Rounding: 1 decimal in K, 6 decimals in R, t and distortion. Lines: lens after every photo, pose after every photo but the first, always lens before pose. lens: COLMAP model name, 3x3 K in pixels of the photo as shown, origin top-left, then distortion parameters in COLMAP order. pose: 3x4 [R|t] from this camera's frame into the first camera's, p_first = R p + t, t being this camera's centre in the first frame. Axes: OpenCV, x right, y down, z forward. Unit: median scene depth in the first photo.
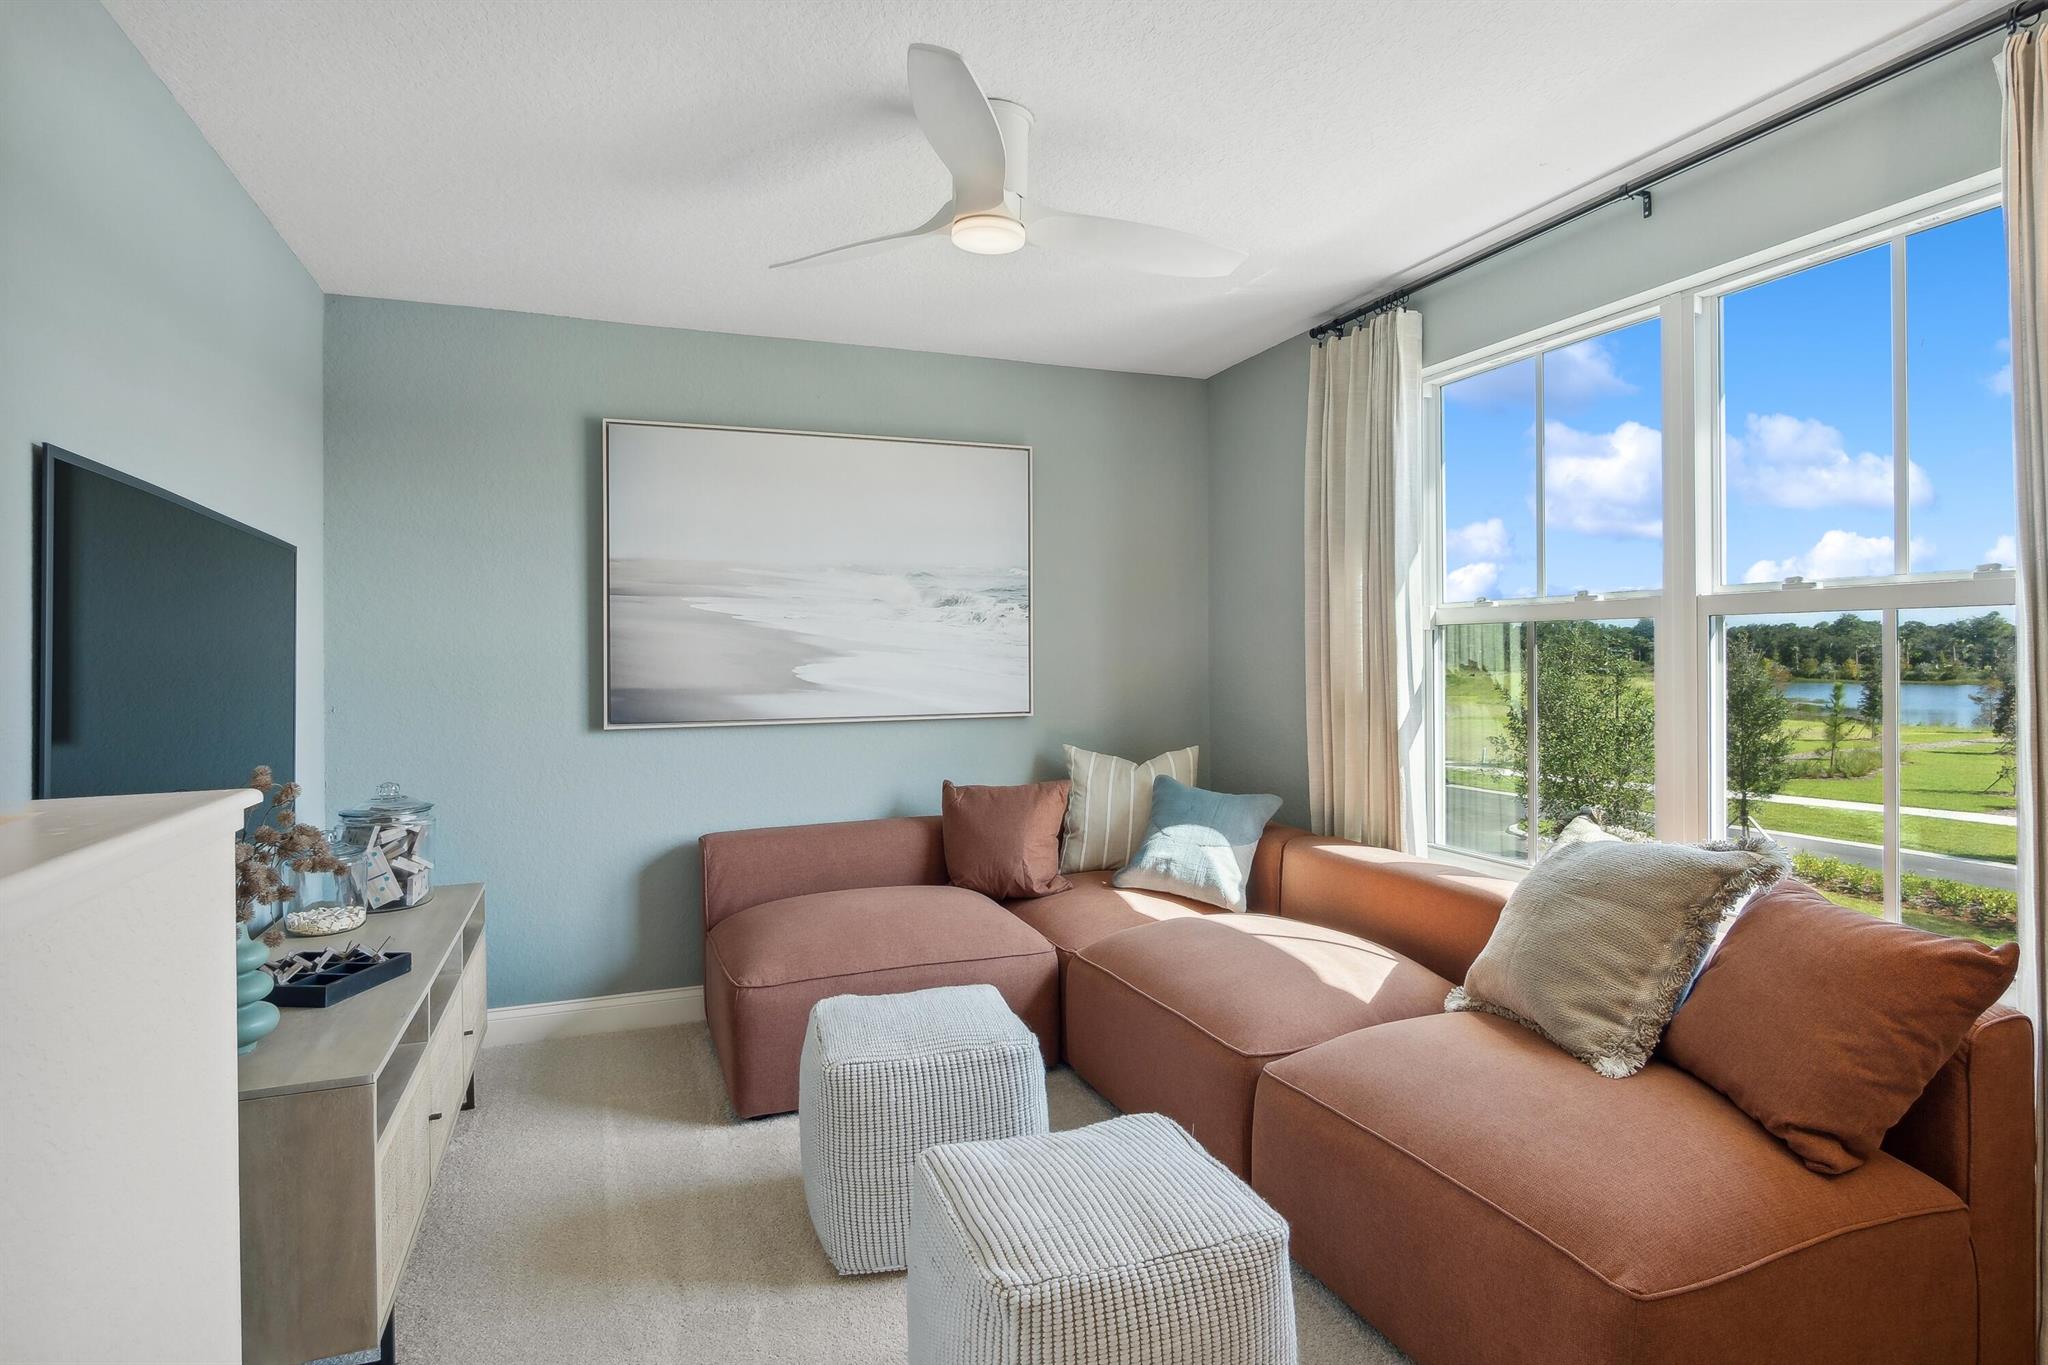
lens RADIAL K [[1092.1, 0, 1023.6], [0, 1092.1, 673.3], [0, 0, 1]] dist [-0.023666, 0.004716]
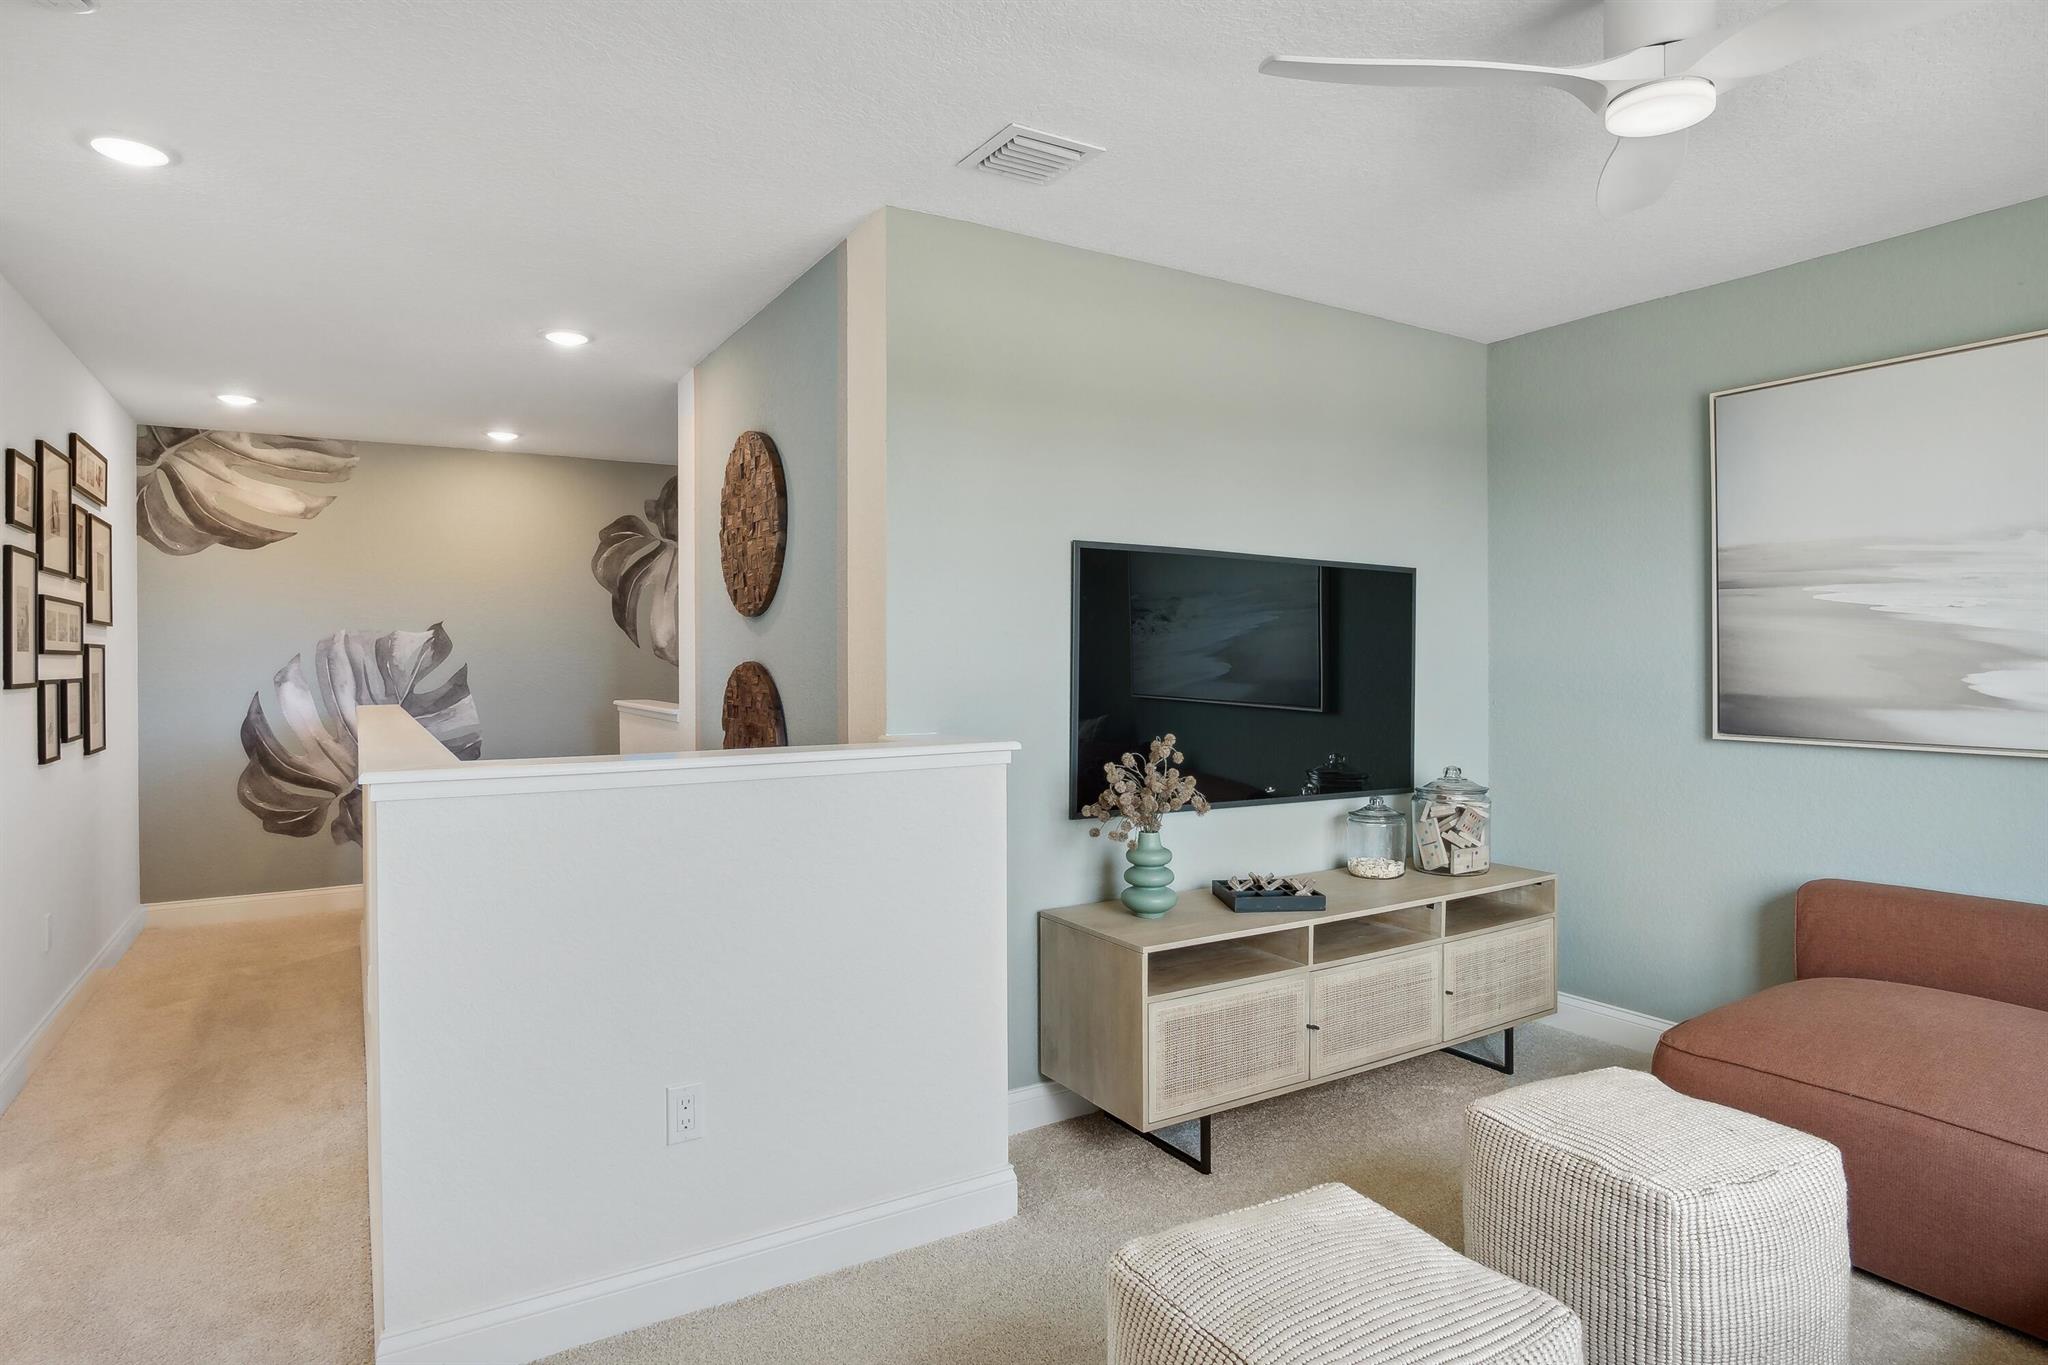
lens RADIAL K [[1107.9, 0, 1020.2], [0, 1107.9, 642.9], [0, 0, 1]] dist [-0.005902, 0.001024]
pose [[0.184501, -0.002227, -0.982830, 0.408554], [-0.013291, 0.999900, -0.004761, -0.015572], [0.982742, 0.013941, 0.184453, 0.265601]]
